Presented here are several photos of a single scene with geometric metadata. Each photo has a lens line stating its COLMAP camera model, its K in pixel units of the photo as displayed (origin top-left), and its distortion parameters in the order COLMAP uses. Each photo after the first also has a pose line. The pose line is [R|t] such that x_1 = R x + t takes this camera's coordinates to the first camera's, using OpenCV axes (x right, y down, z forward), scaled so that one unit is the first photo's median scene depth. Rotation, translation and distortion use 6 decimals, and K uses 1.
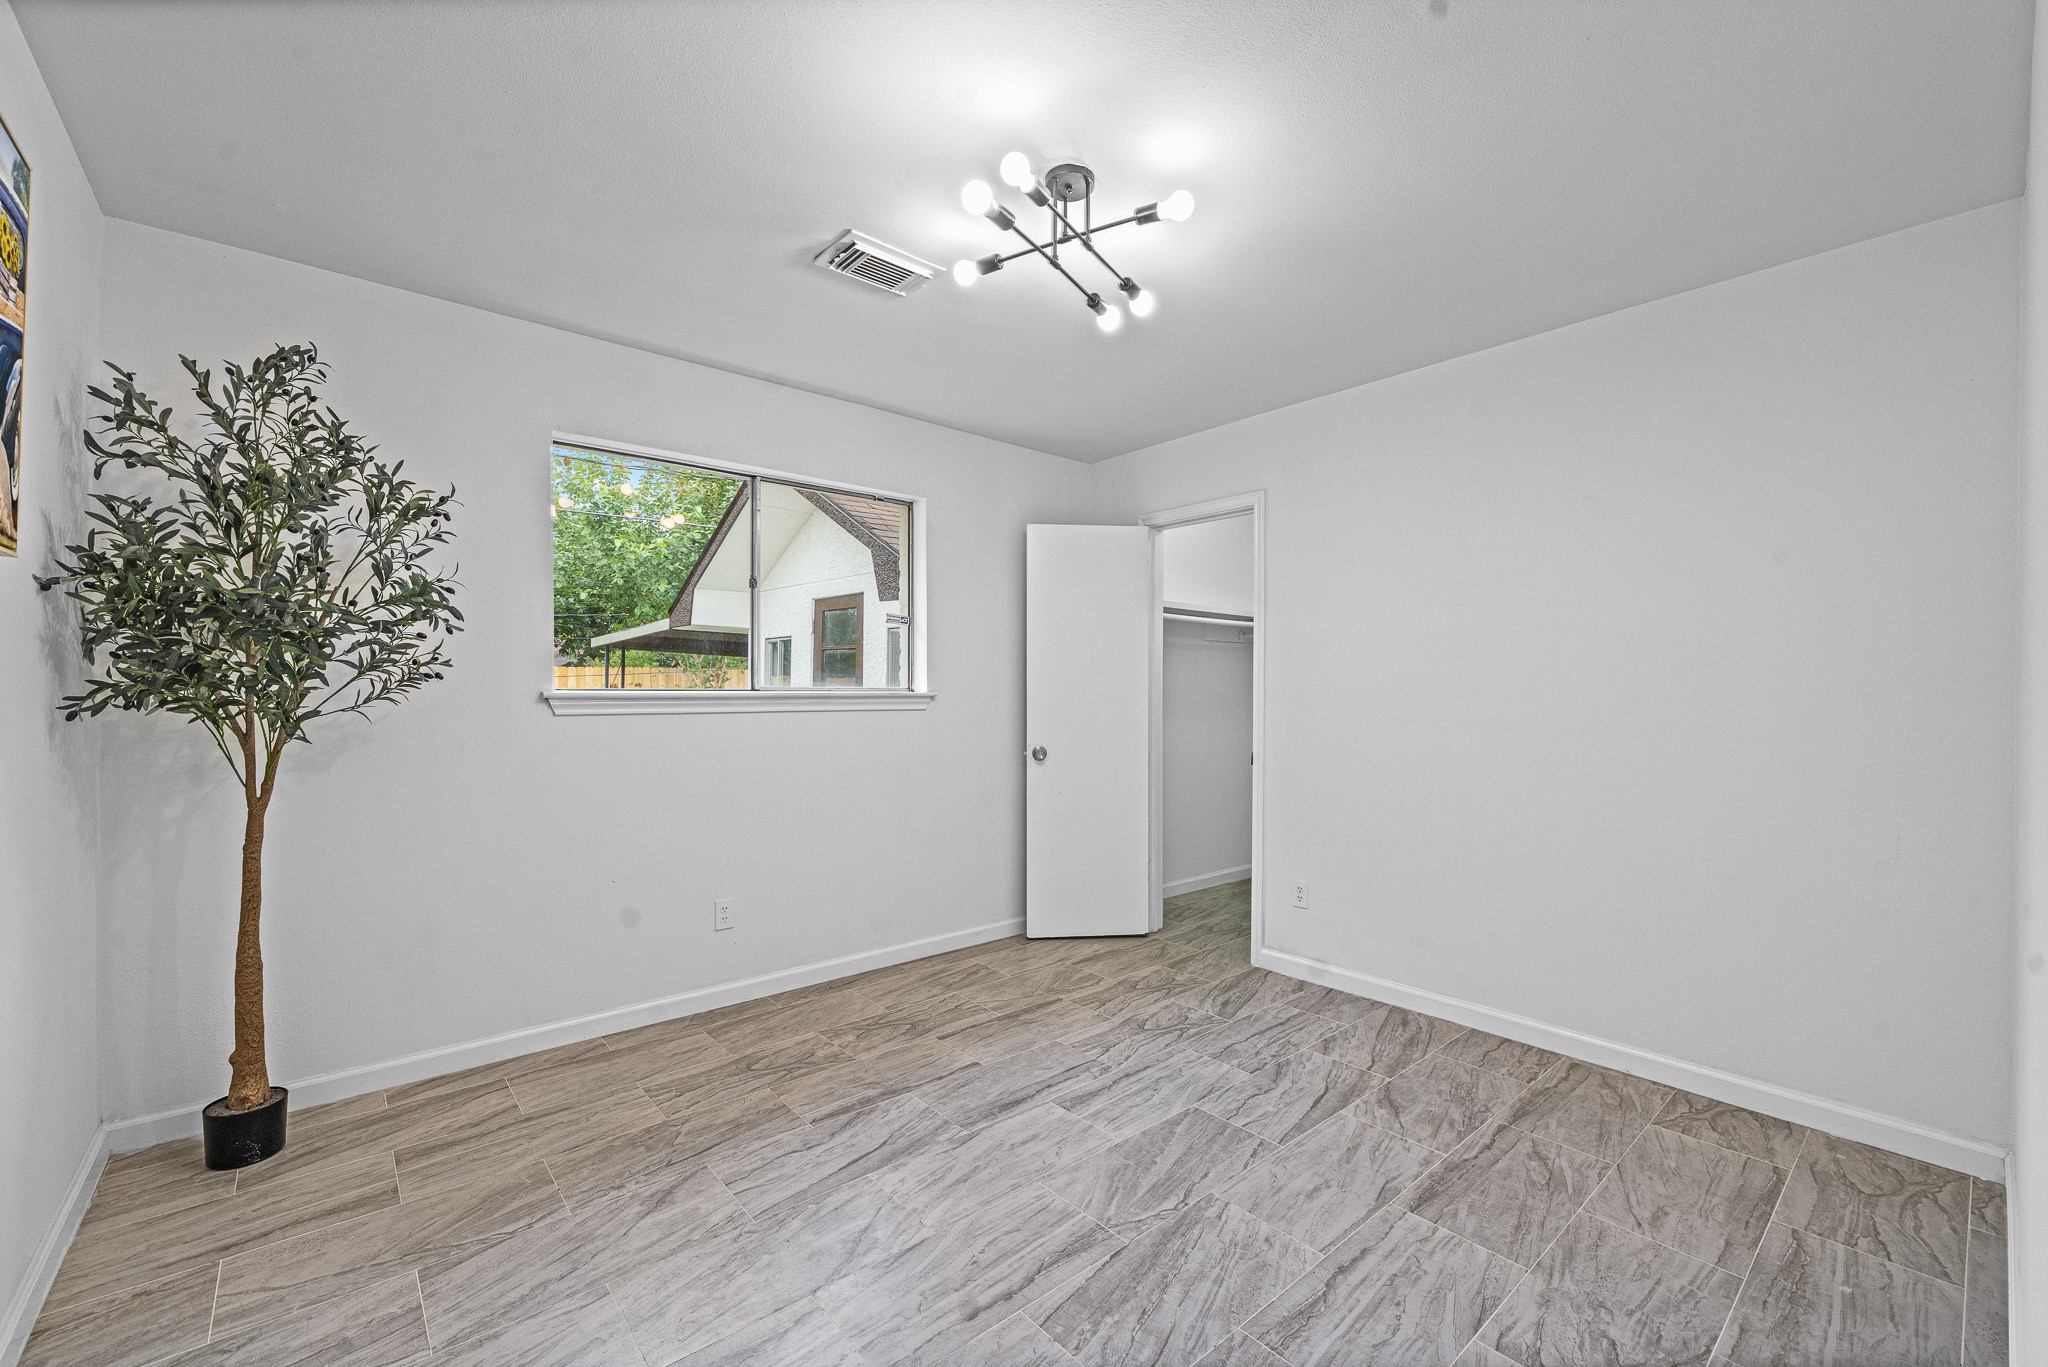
lens RADIAL K [[822.9, 0, 1025.7], [0, 822.9, 690.5], [0, 0, 1]] dist [-0.001659, -0.000268]
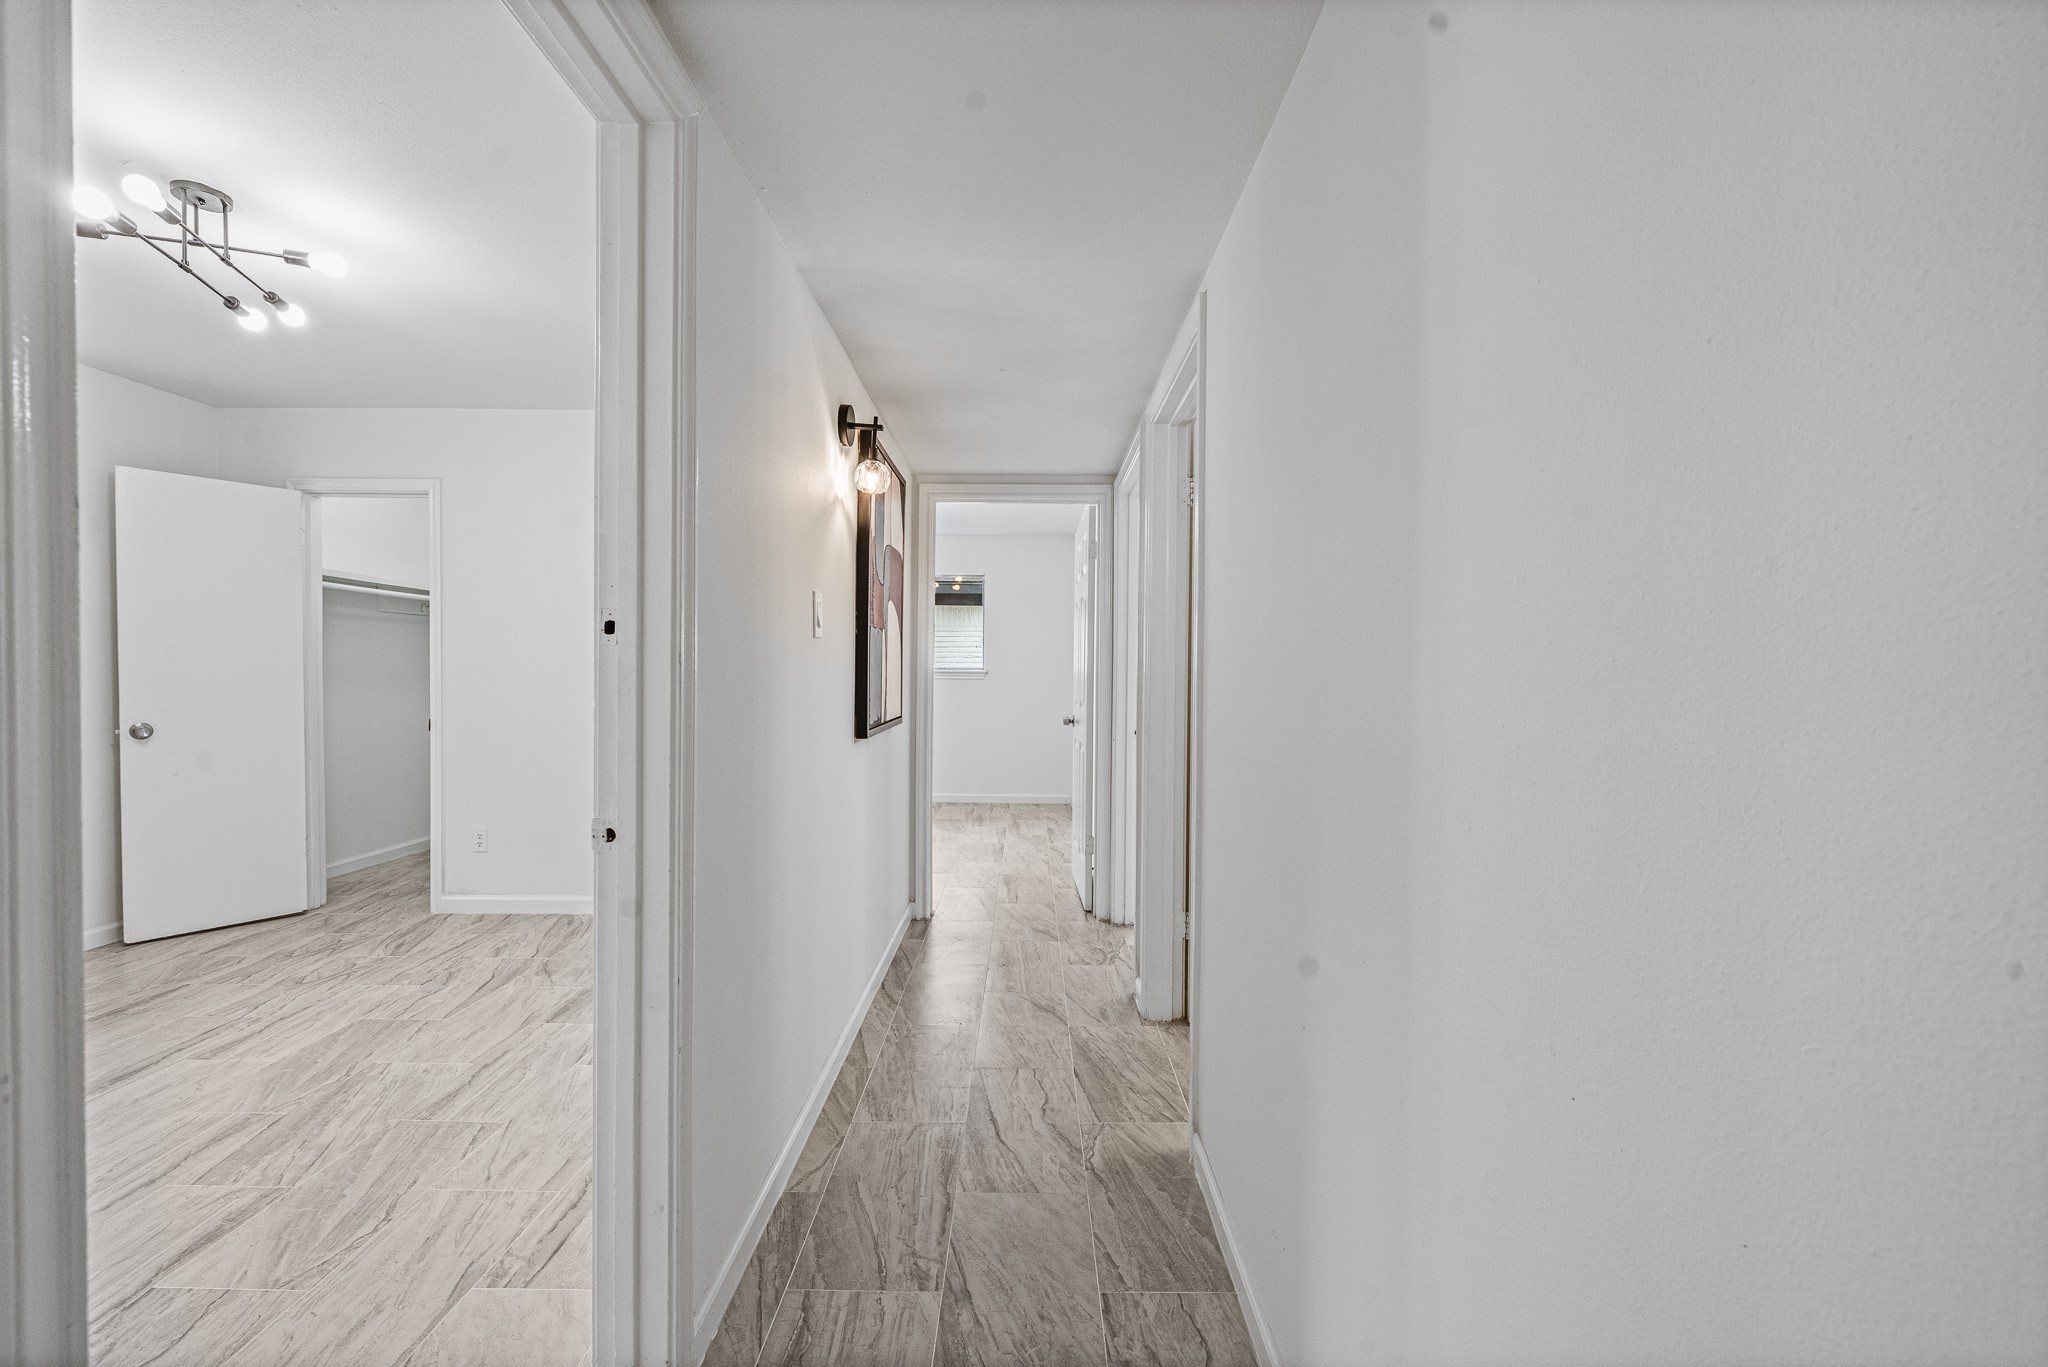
lens RADIAL K [[822.9, 0, 1025.7], [0, 822.9, 690.5], [0, 0, 1]] dist [-0.001659, -0.000268]
pose [[0.646894, -0.014135, 0.762449, -0.054488], [-0.007639, 0.999658, 0.025014, 0.005744], [-0.762542, -0.022006, 0.646564, -0.383026]]
